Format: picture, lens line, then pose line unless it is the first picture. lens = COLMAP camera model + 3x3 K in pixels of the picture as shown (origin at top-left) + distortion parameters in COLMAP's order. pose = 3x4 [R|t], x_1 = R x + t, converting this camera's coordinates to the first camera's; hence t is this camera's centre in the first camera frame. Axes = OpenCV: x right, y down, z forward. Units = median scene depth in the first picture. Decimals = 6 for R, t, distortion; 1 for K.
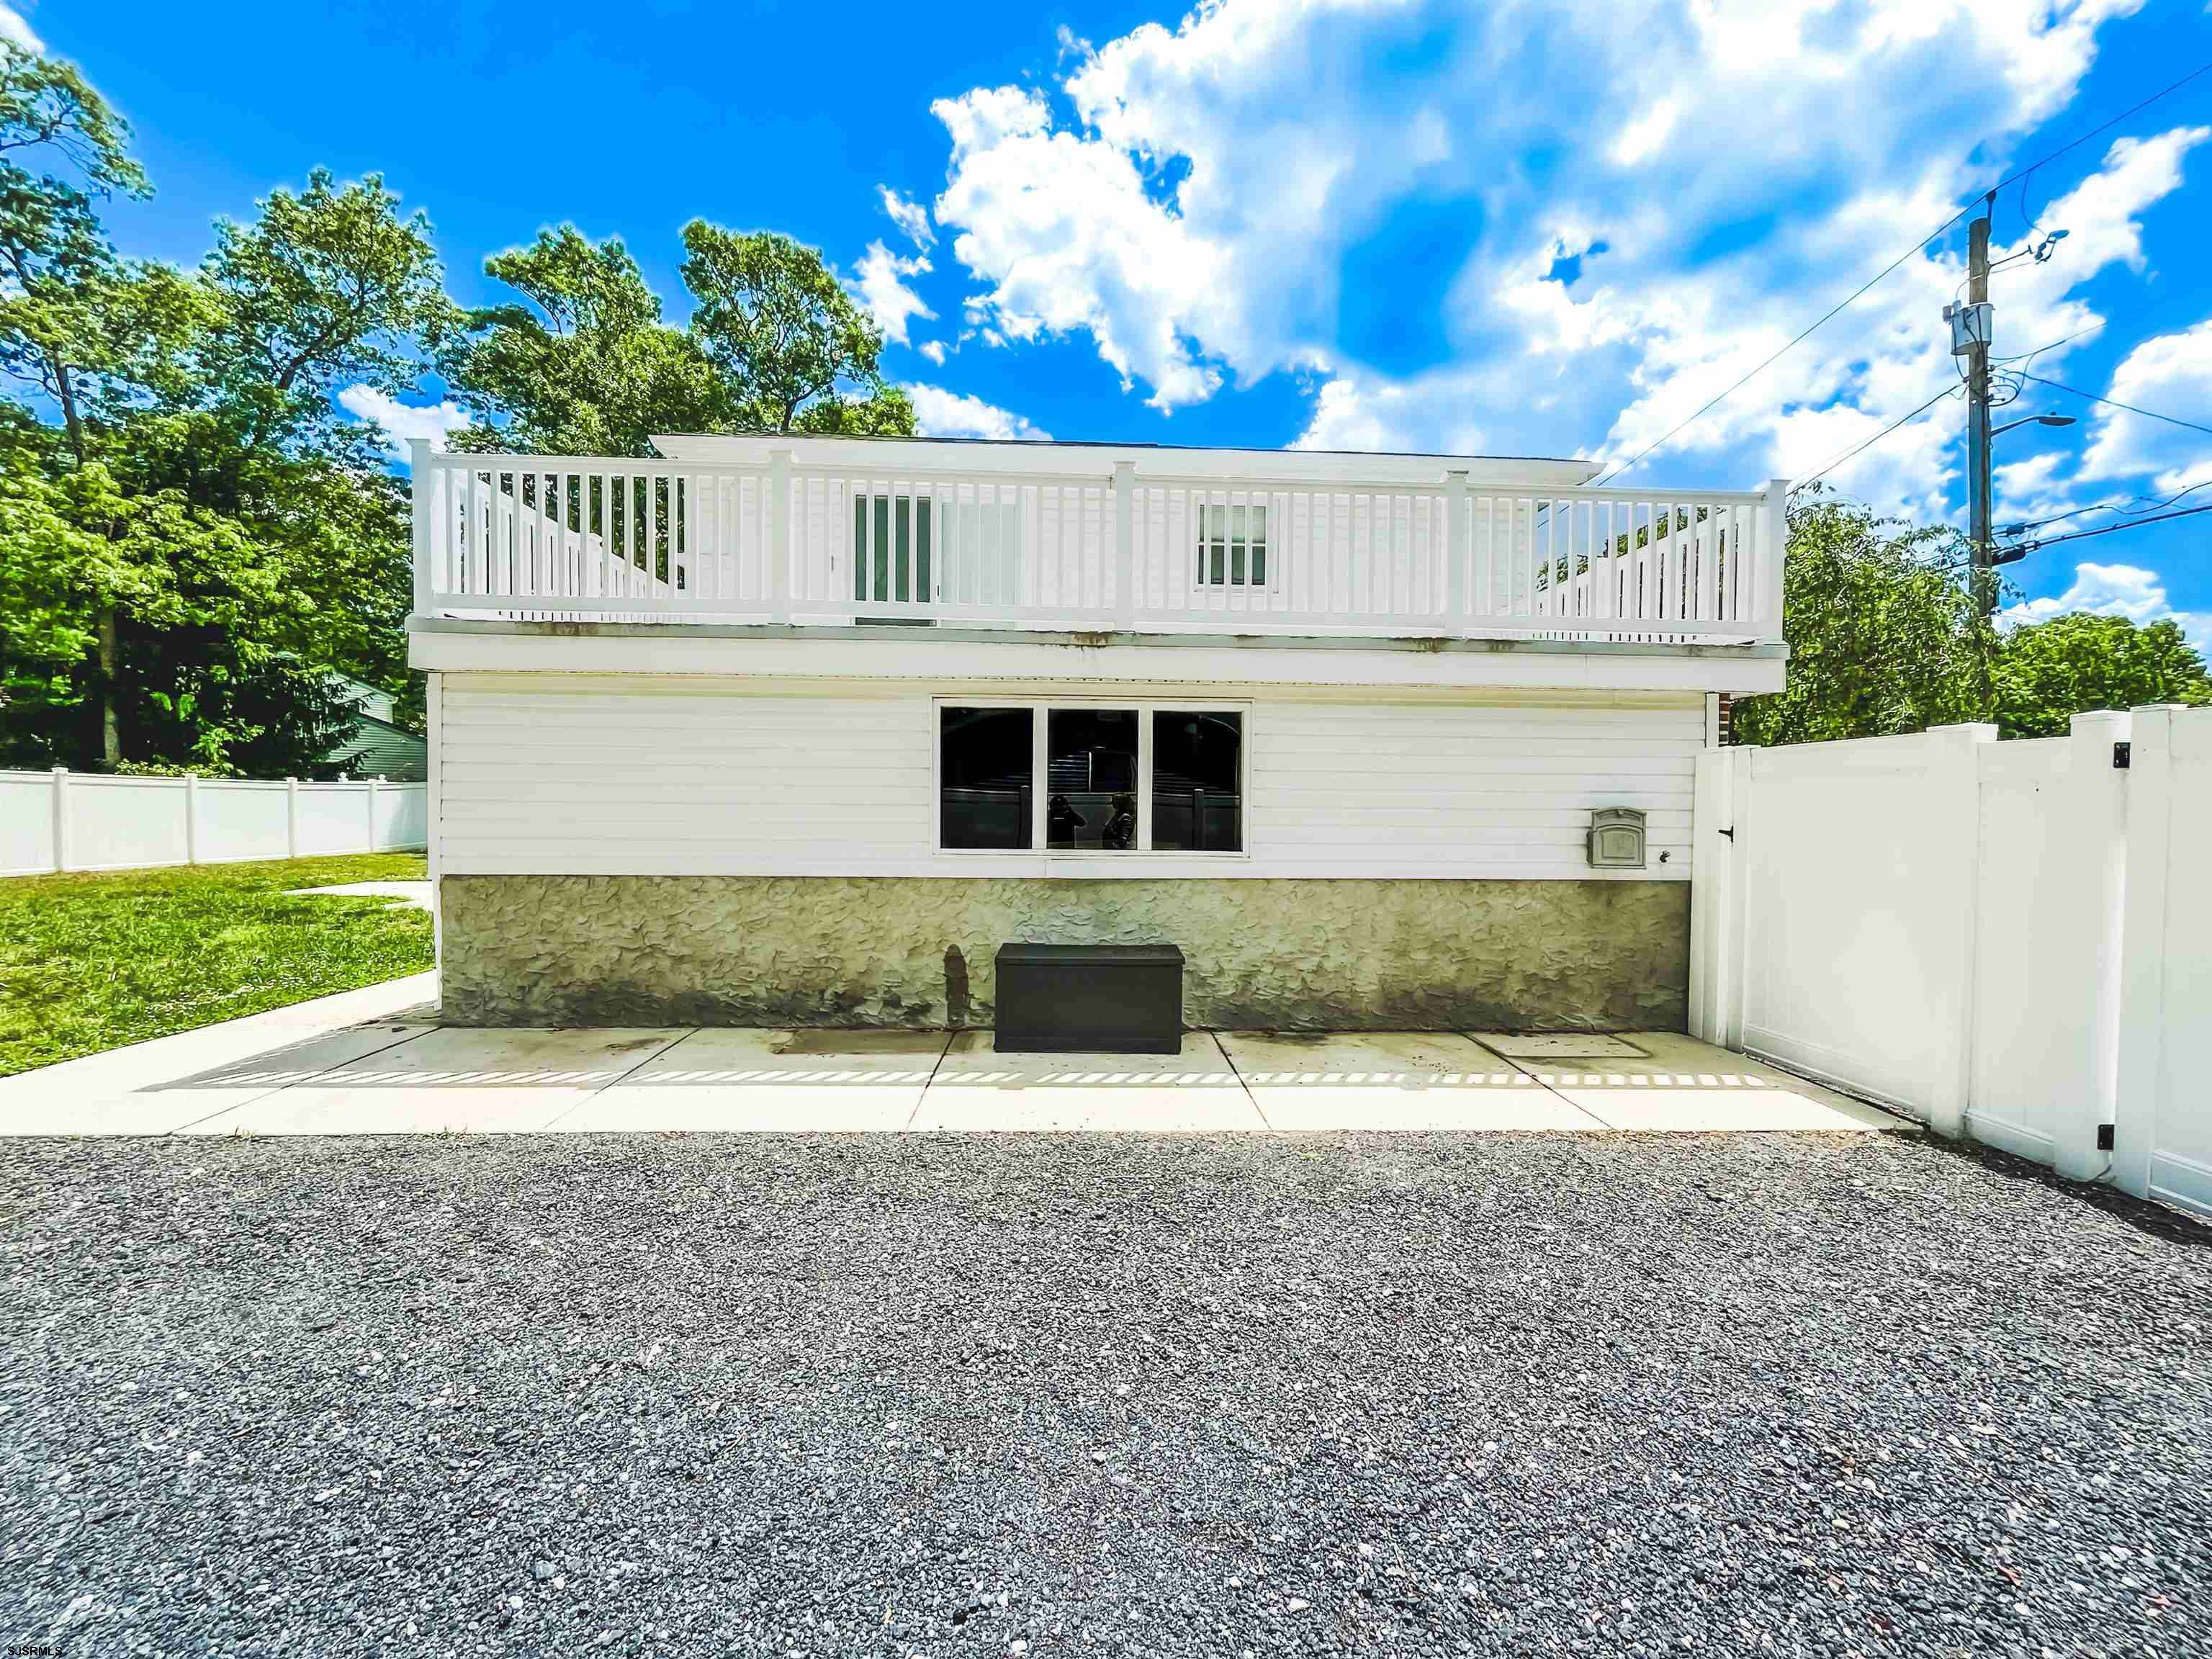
lens RADIAL K [[903.9, 0, 1103.2], [0, 903.9, 838.0], [0, 0, 1]] dist [0.001508, 0.000386]
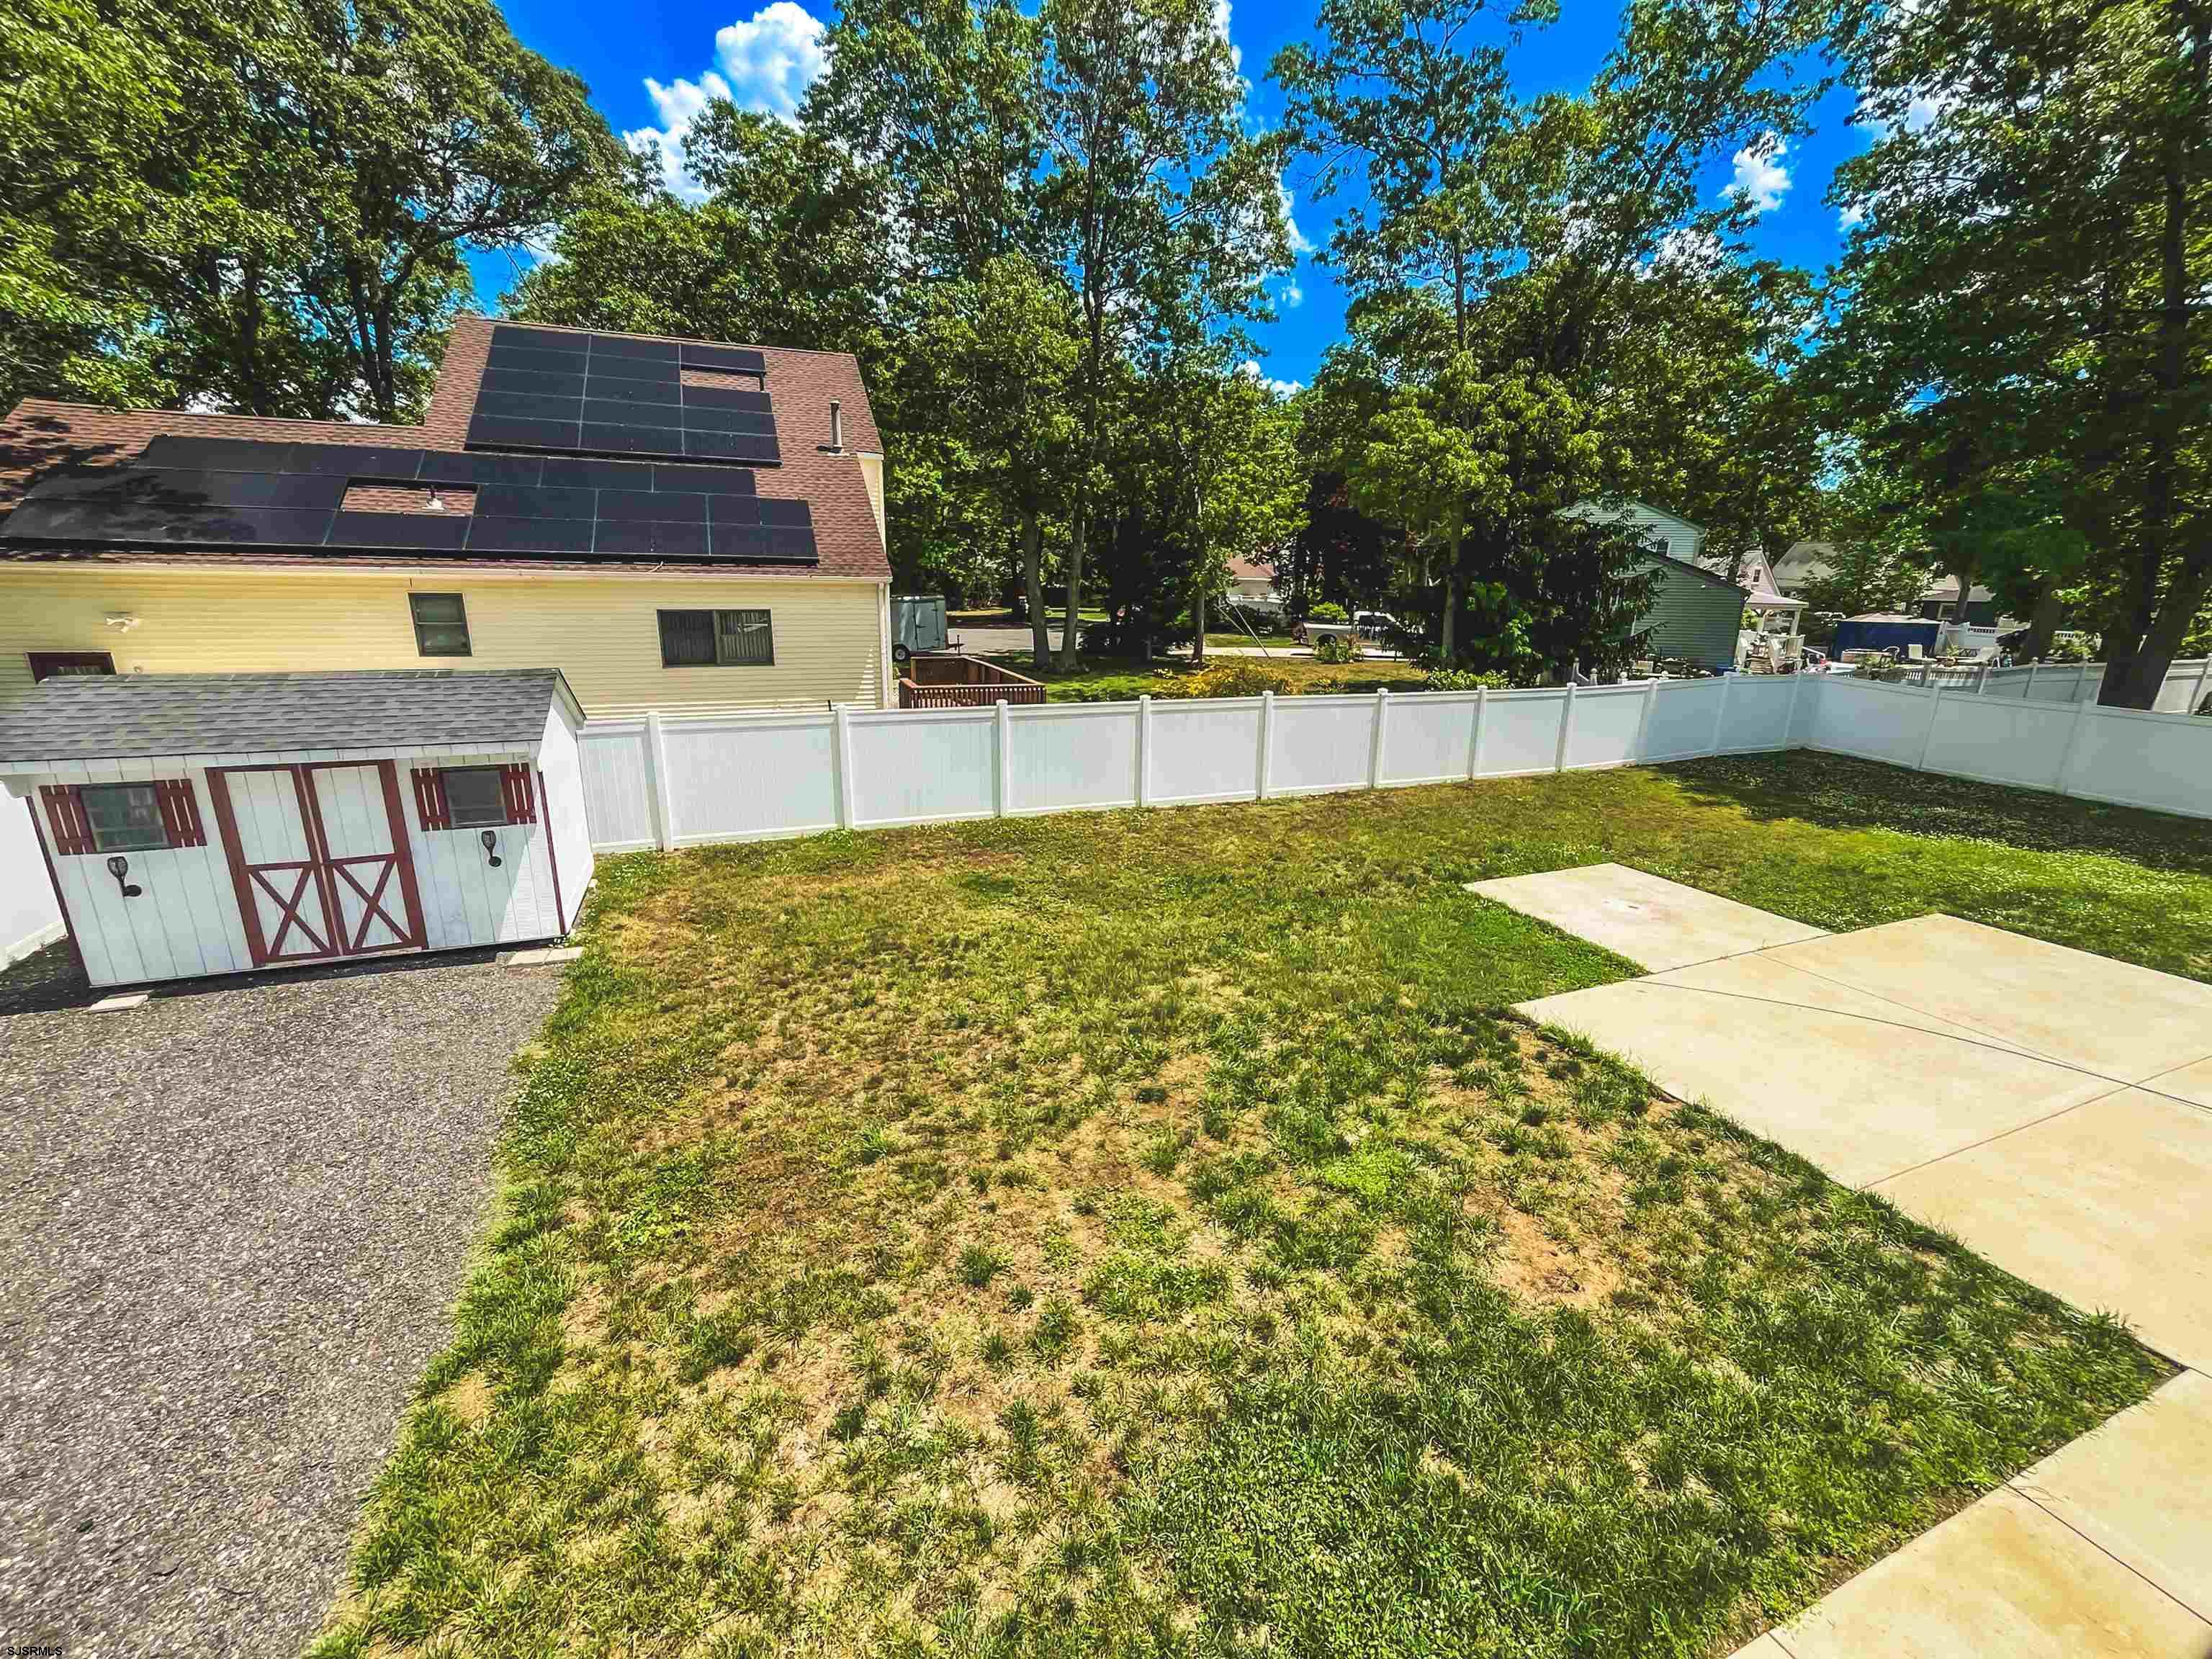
lens RADIAL K [[915.0, 0, 1109.7], [0, 915.0, 828.5], [0, 0, 1]] dist [-0.019794, 0.005762]
pose [[0.341980, 0.240040, -0.908532, -0.197142], [-0.042059, 0.969765, 0.240387, -0.121818], [0.938765, -0.043996, 0.341736, 0.253993]]
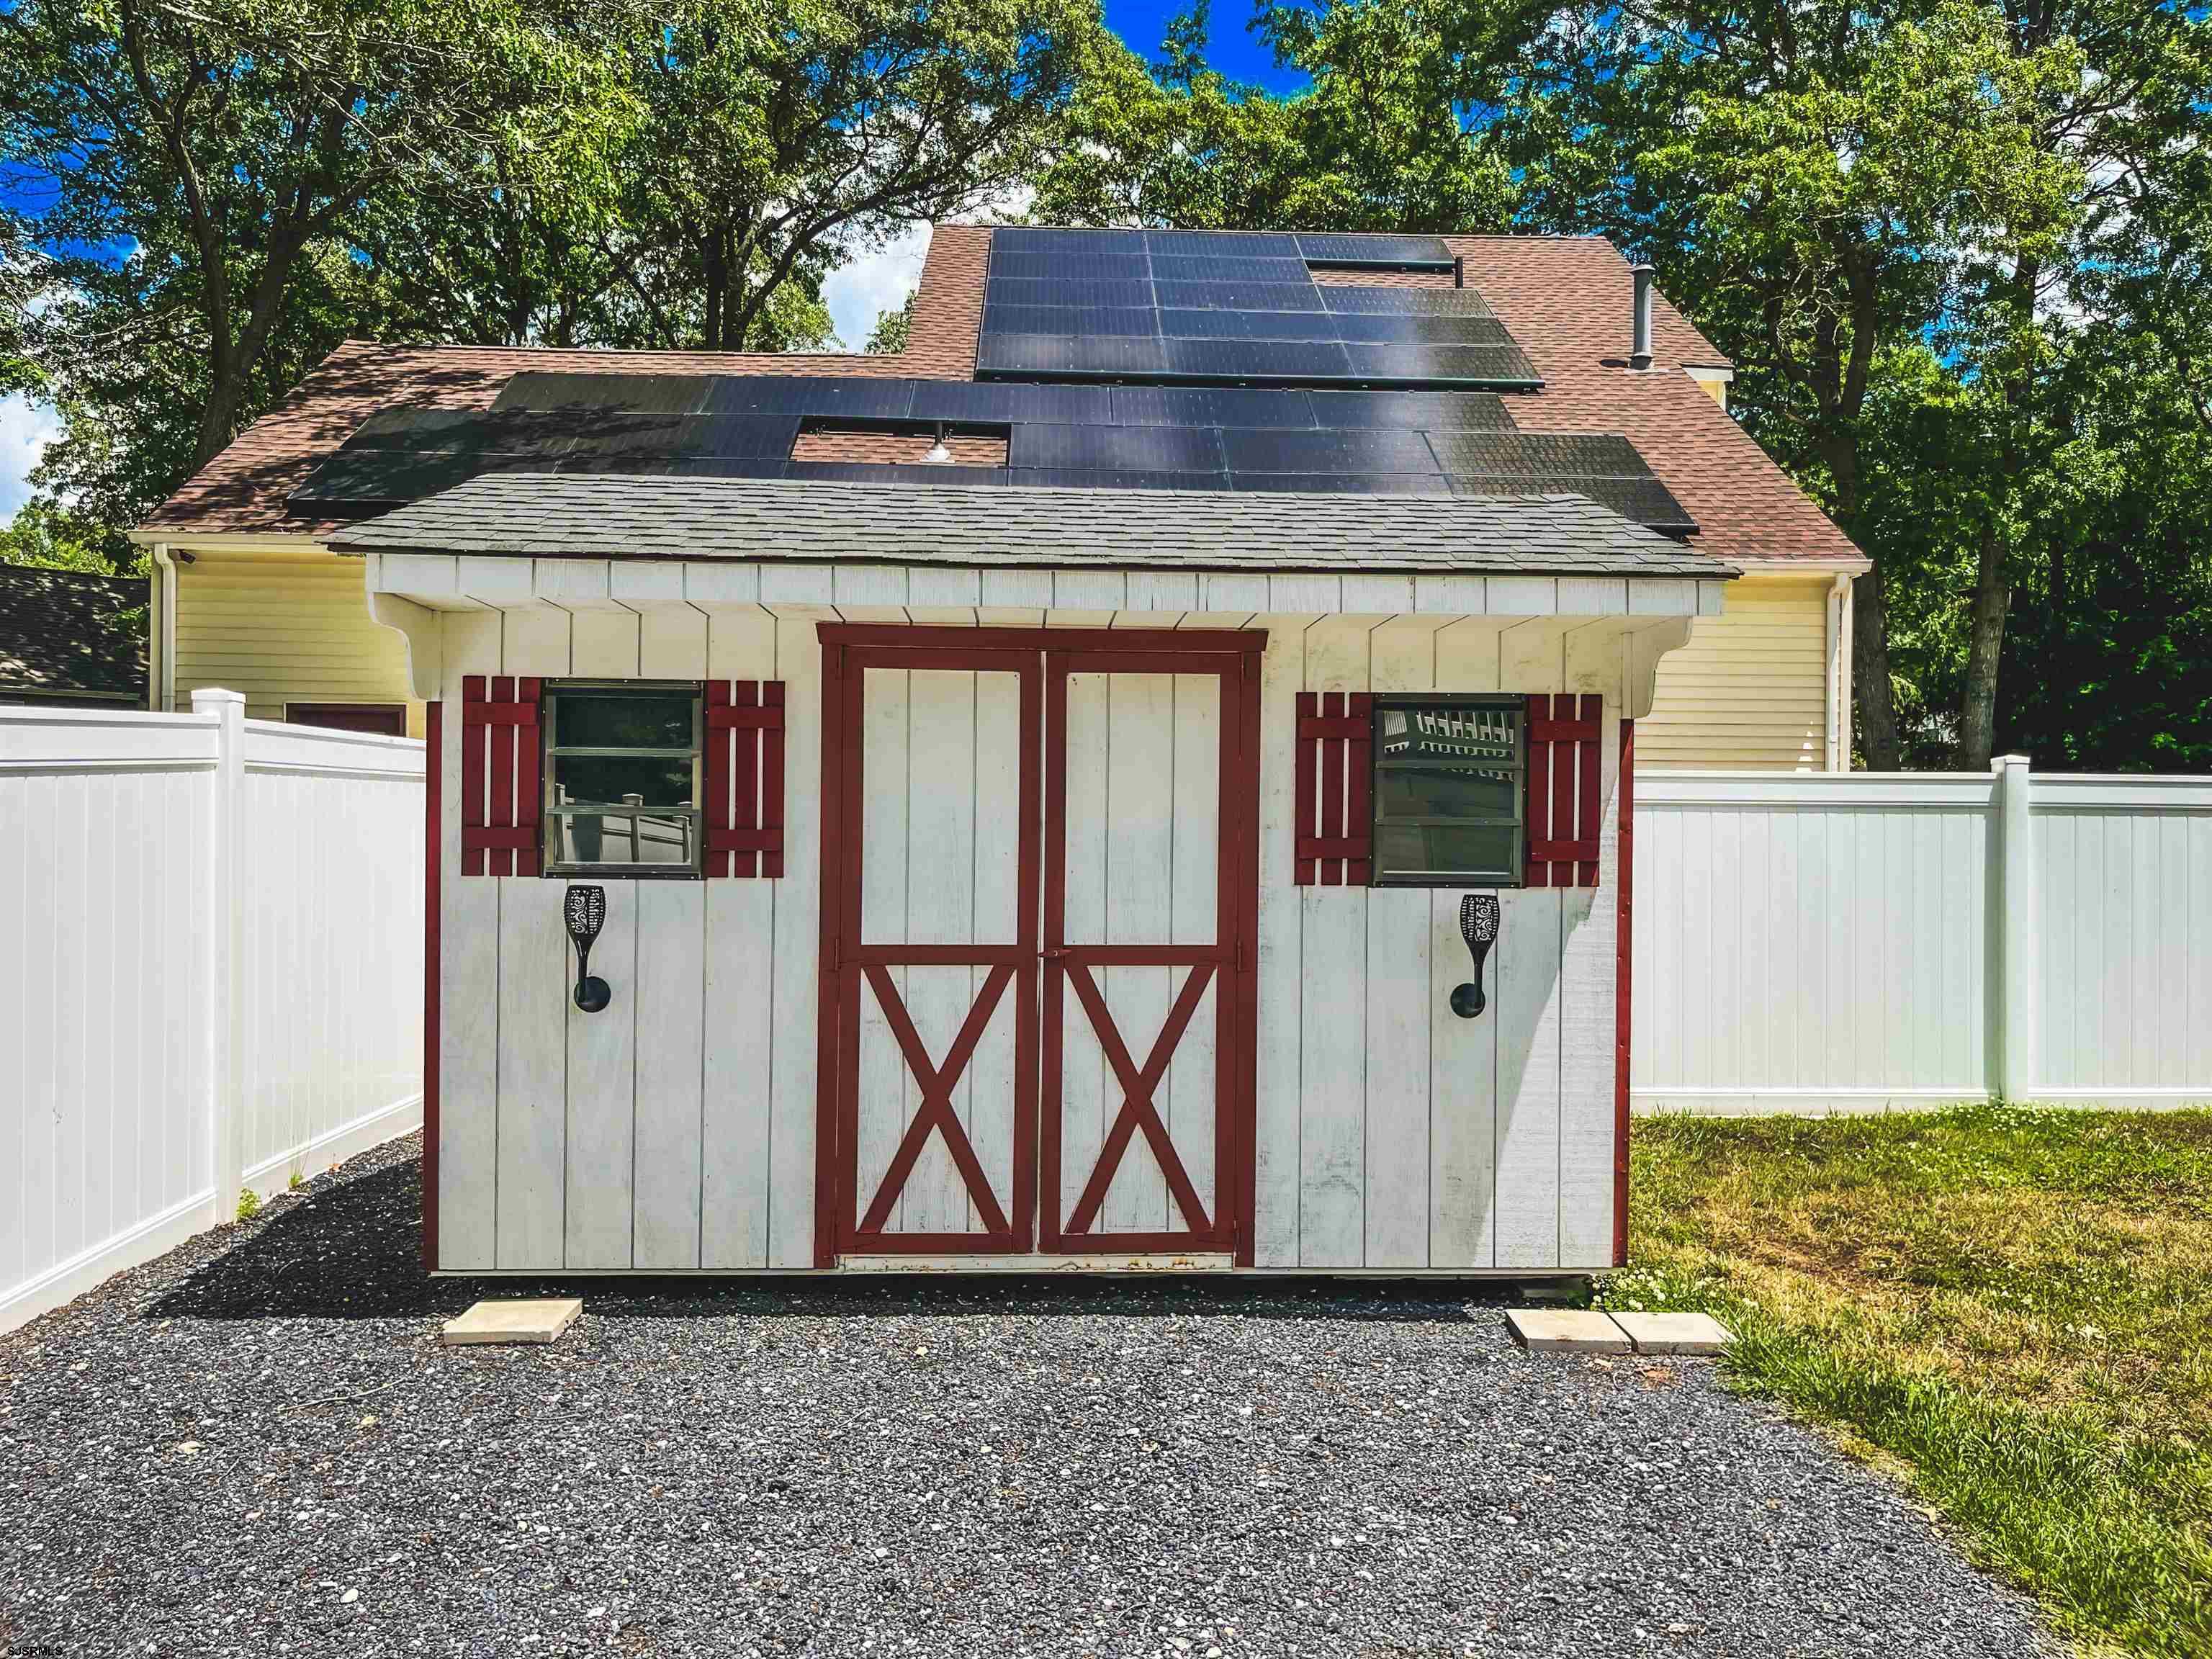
lens RADIAL K [[1669.9, 0, 1106.0], [0, 1669.9, 829.5], [0, 0, 1]] dist [0.039463, -0.005853]
pose [[-0.001919, -0.013280, -0.999910, -0.423065], [-0.036838, 0.999234, -0.013201, -0.013819], [0.999319, 0.036810, -0.002406, 0.075700]]
